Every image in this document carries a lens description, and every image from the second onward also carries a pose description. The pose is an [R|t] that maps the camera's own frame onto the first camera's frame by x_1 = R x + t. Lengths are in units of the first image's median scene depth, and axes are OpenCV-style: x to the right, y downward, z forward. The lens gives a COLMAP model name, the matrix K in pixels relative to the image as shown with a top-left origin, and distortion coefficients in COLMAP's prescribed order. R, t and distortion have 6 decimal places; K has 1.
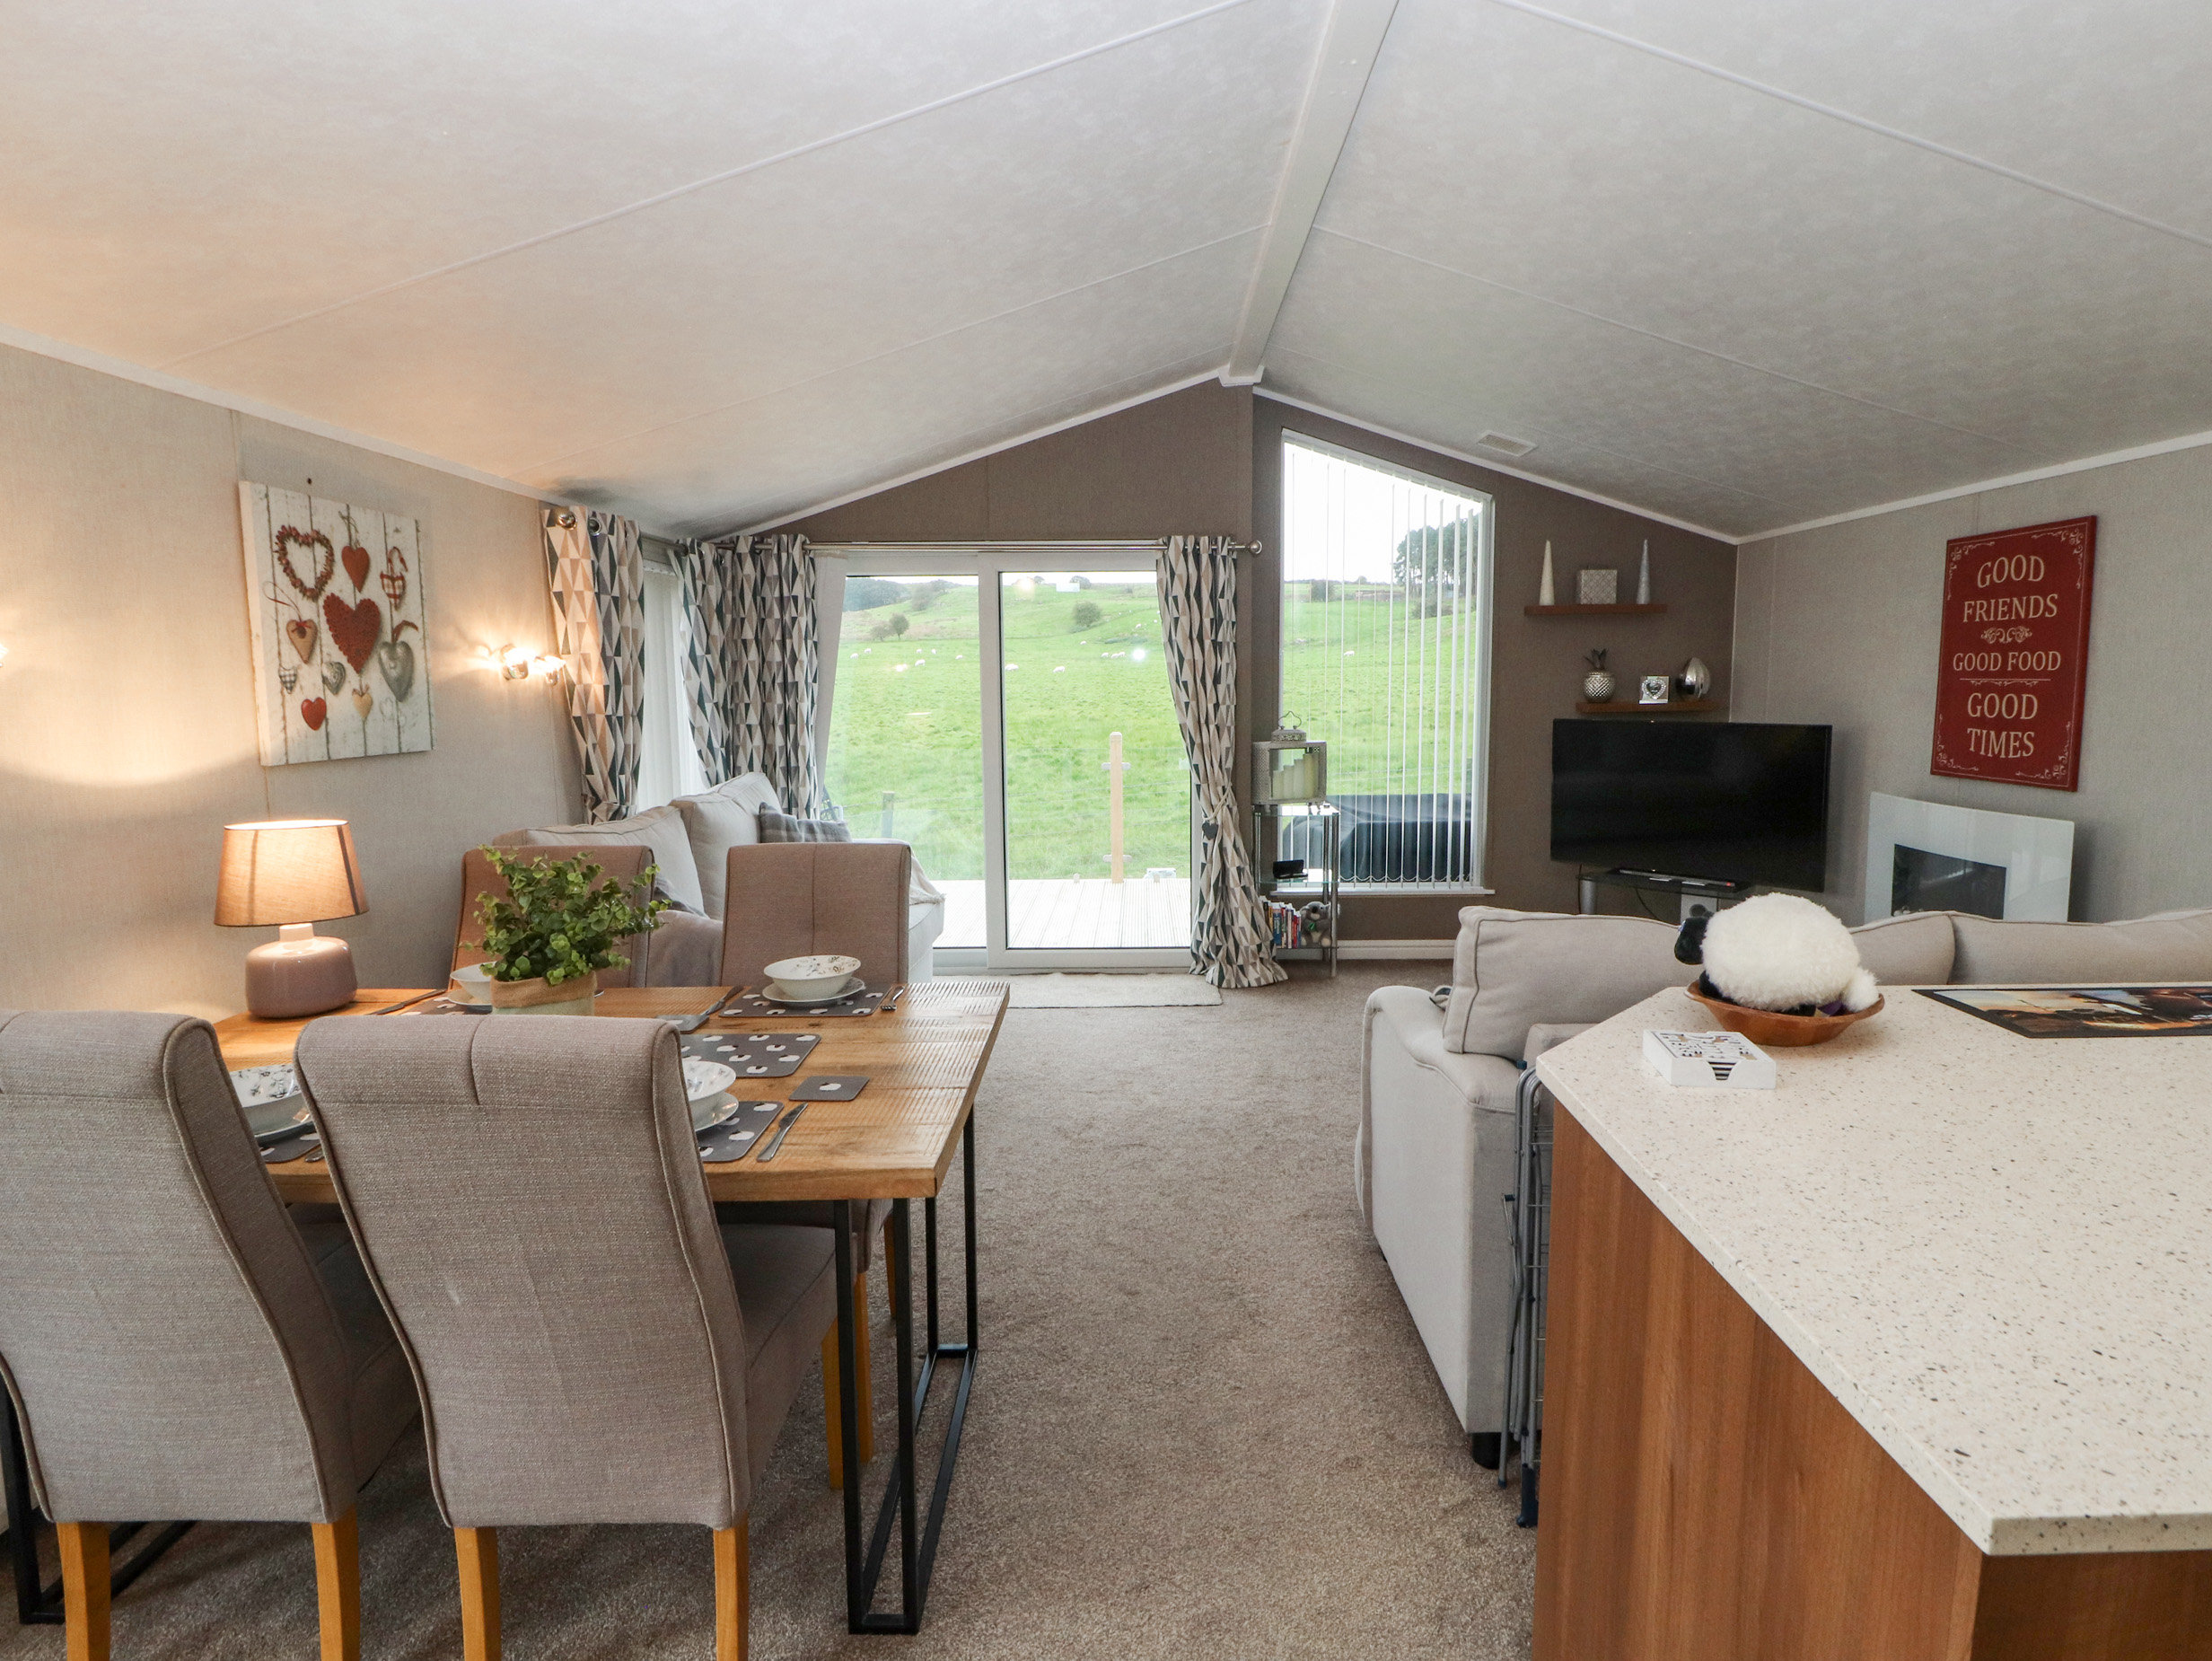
lens RADIAL K [[1143.5, 0, 1138.3], [0, 1143.5, 808.5], [0, 0, 1]] dist [0.000341, -0.015014]
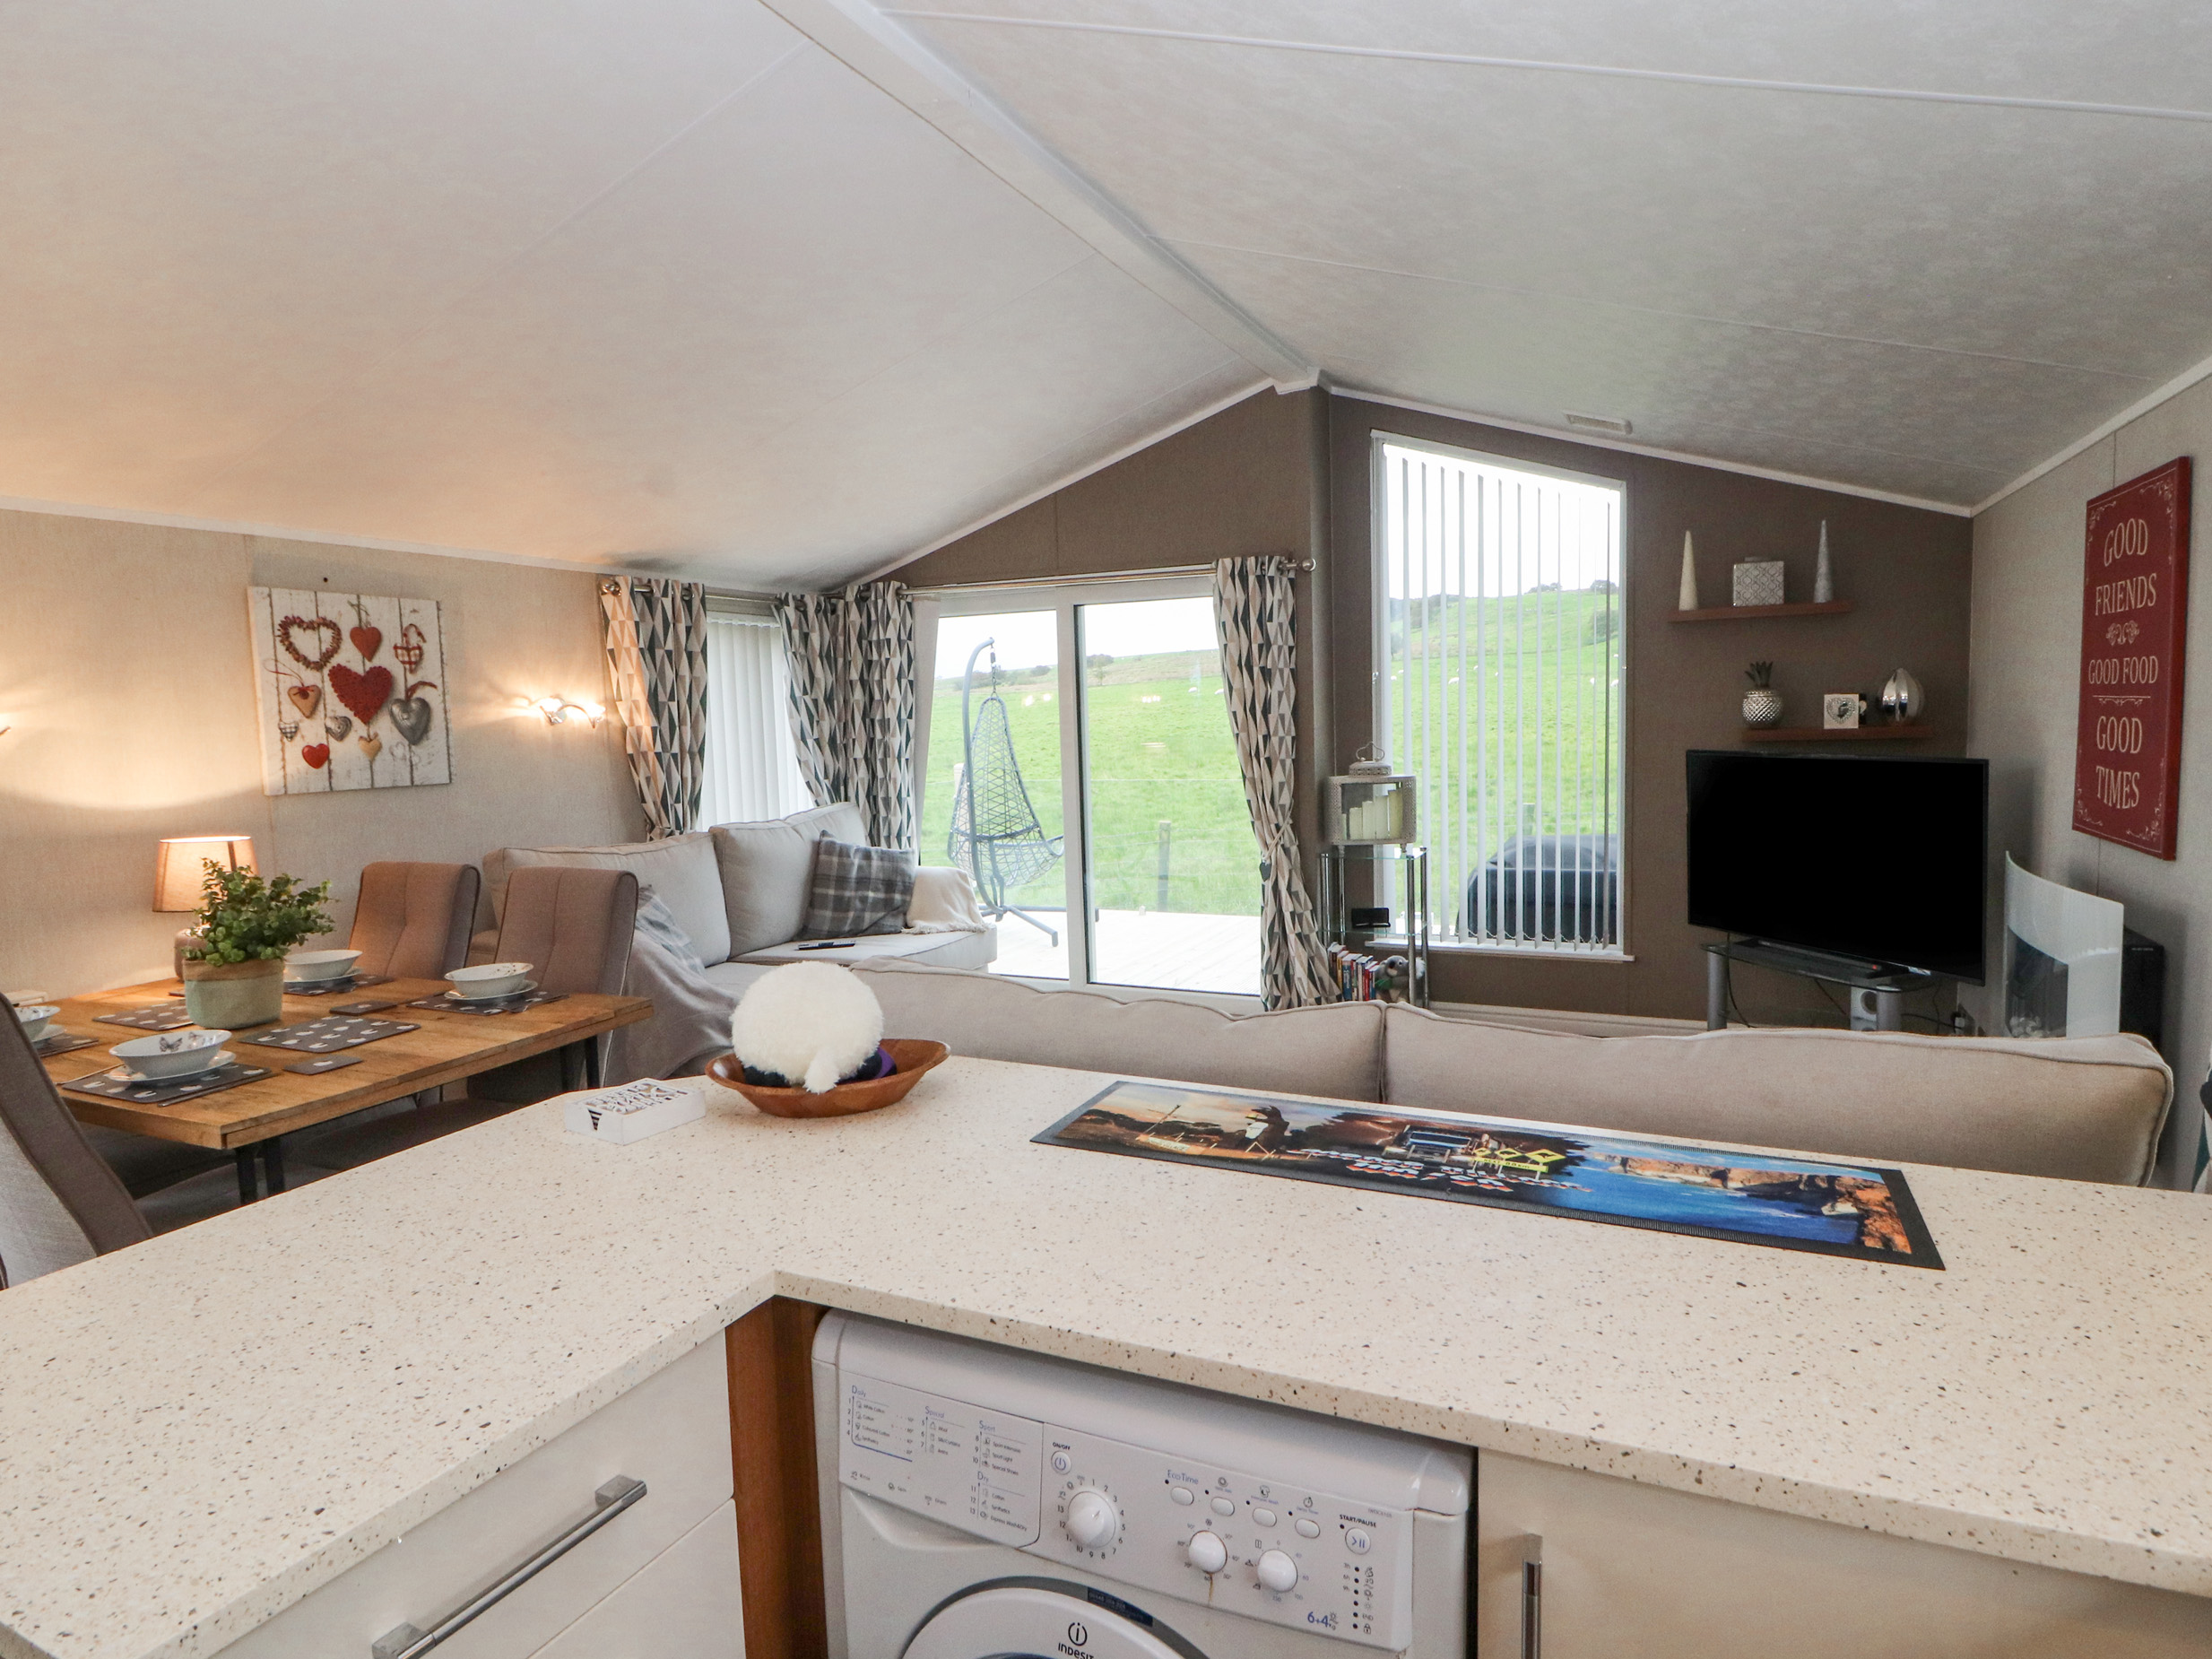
lens RADIAL K [[1209.8, 0, 1134.7], [0, 1209.8, 820.7], [0, 0, 1]] dist [0.003234, -0.018662]
pose [[0.912356, 0.020261, -0.408897, 0.532316], [-0.026008, 0.999626, -0.008498, -0.015632], [0.408571, 0.018388, 0.912541, 0.083125]]
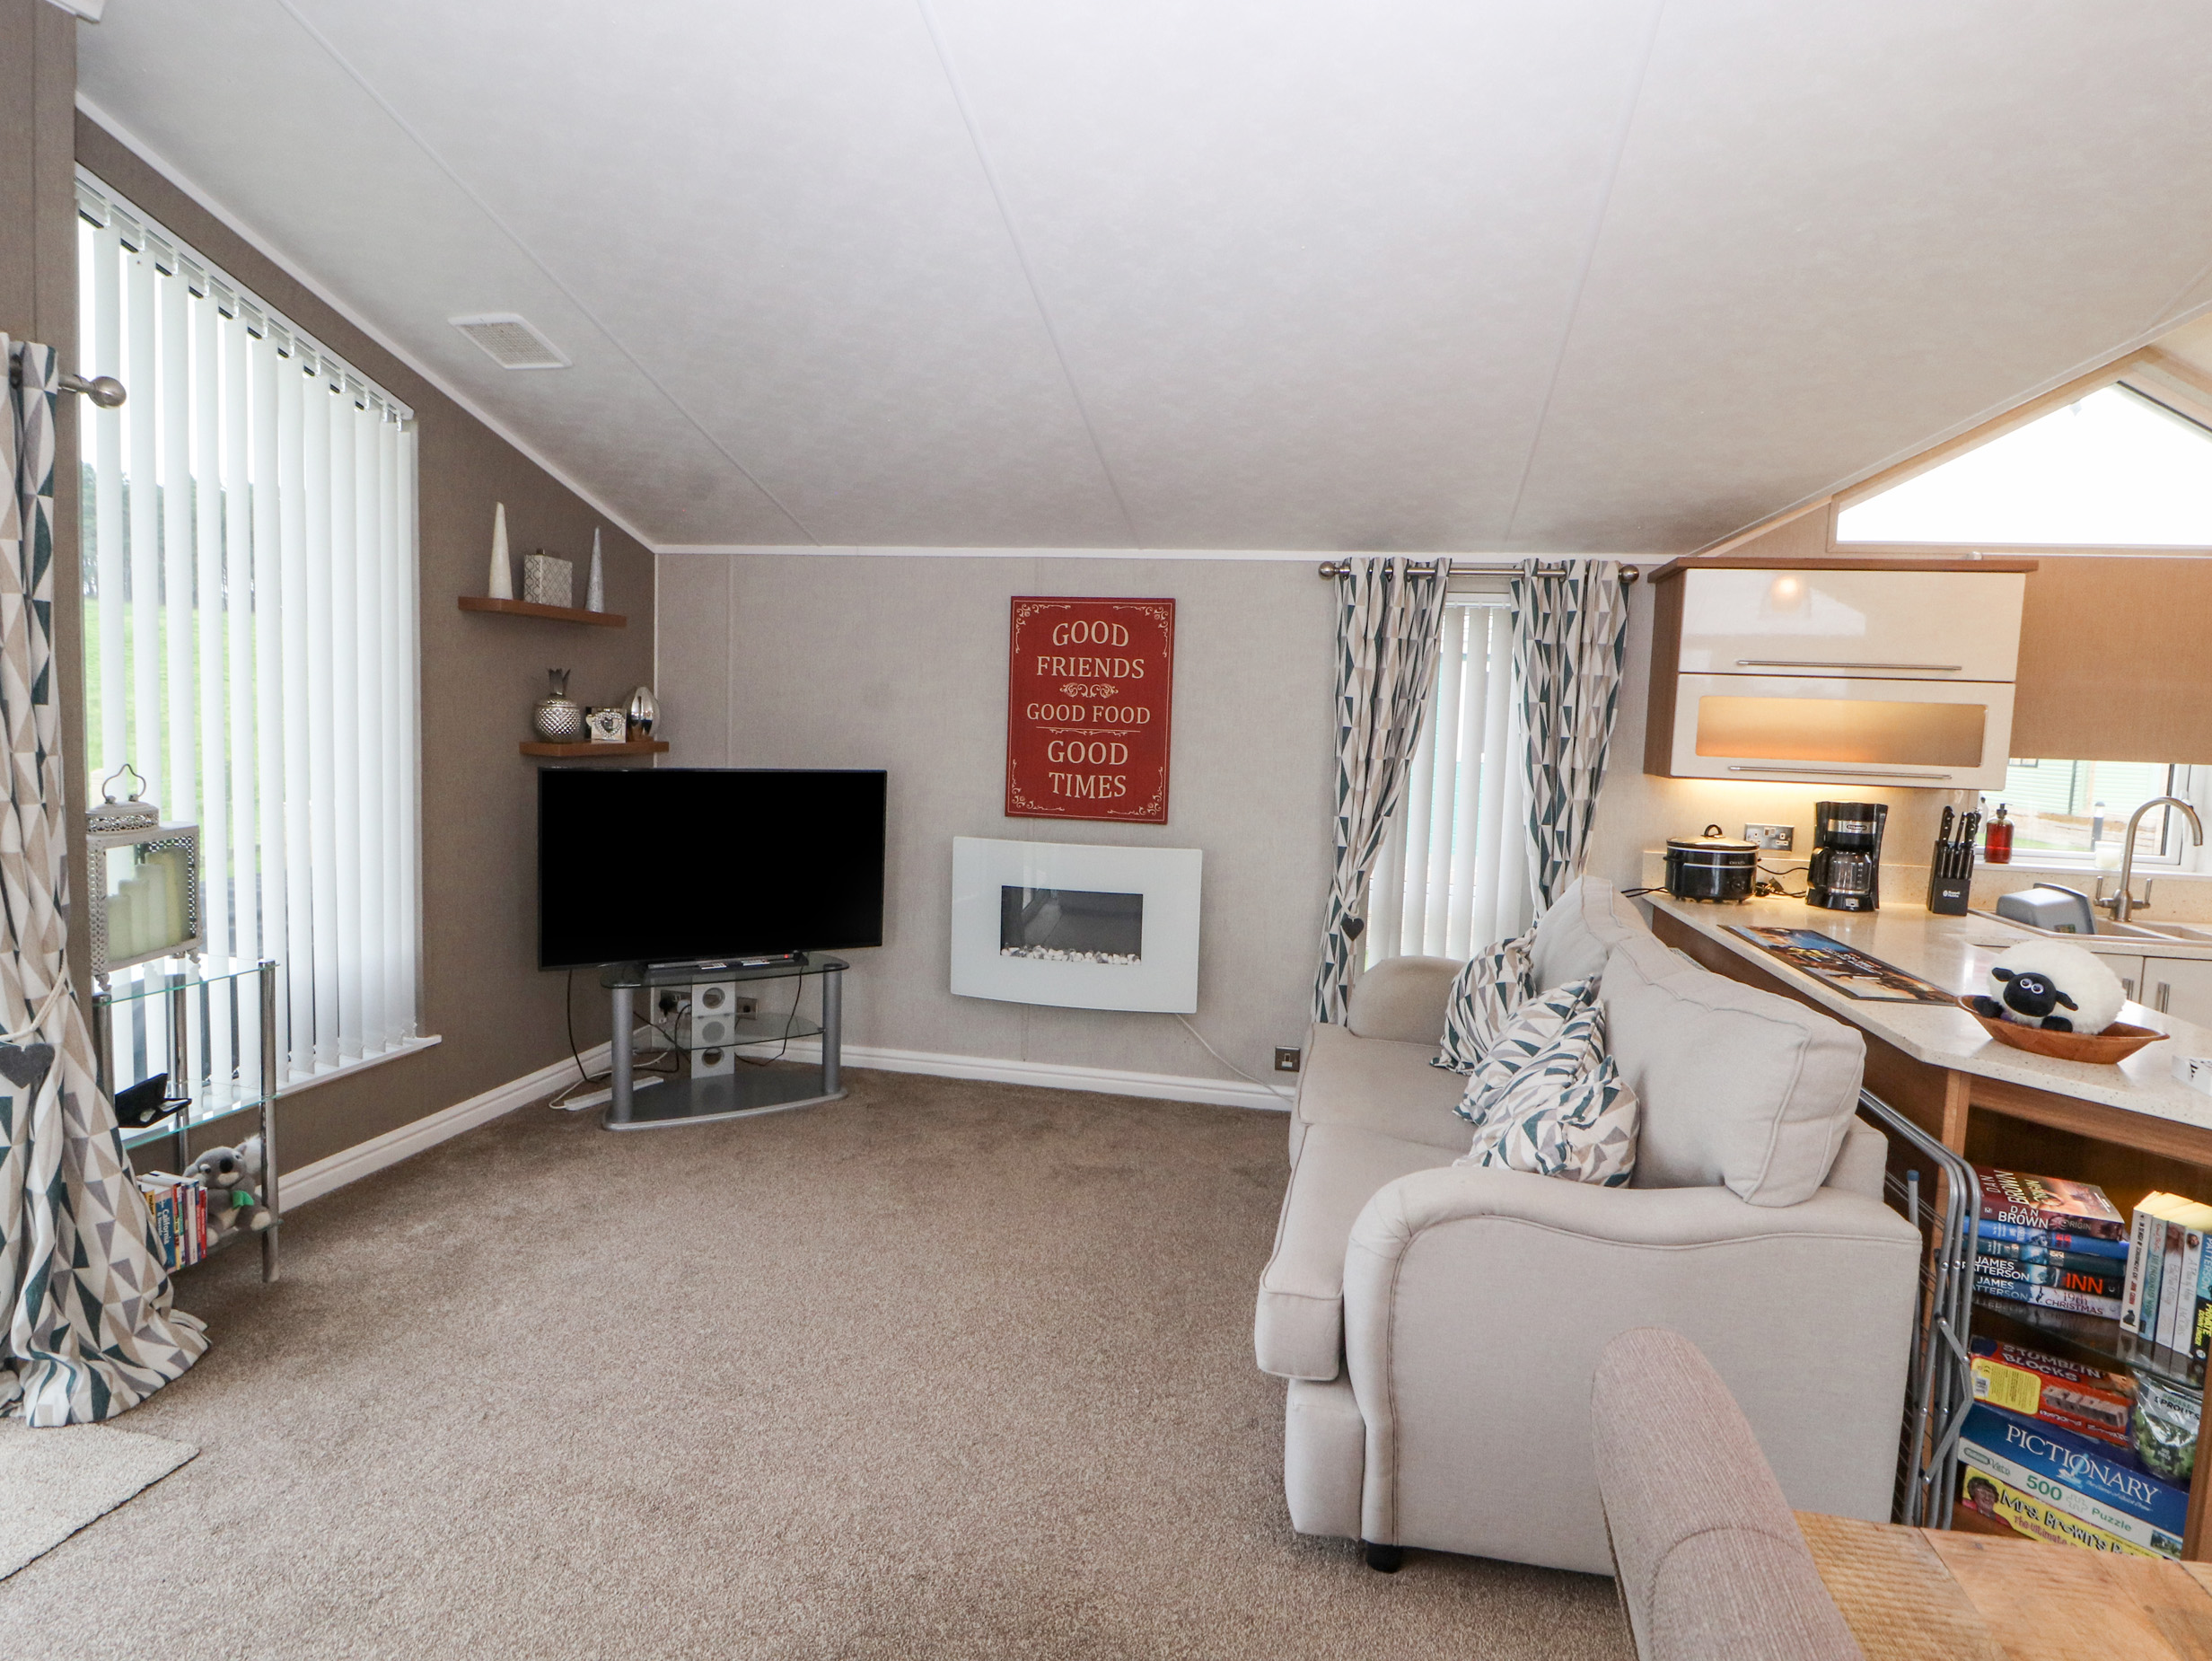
lens RADIAL K [[1143.5, 0, 1138.3], [0, 1143.5, 808.5], [0, 0, 1]] dist [0.000341, -0.015014]
pose [[0.191190, -0.059765, 0.979732, -0.360954], [0.073921, 0.996187, 0.046344, -0.087553], [-0.978766, 0.063563, 0.194879, 0.764887]]
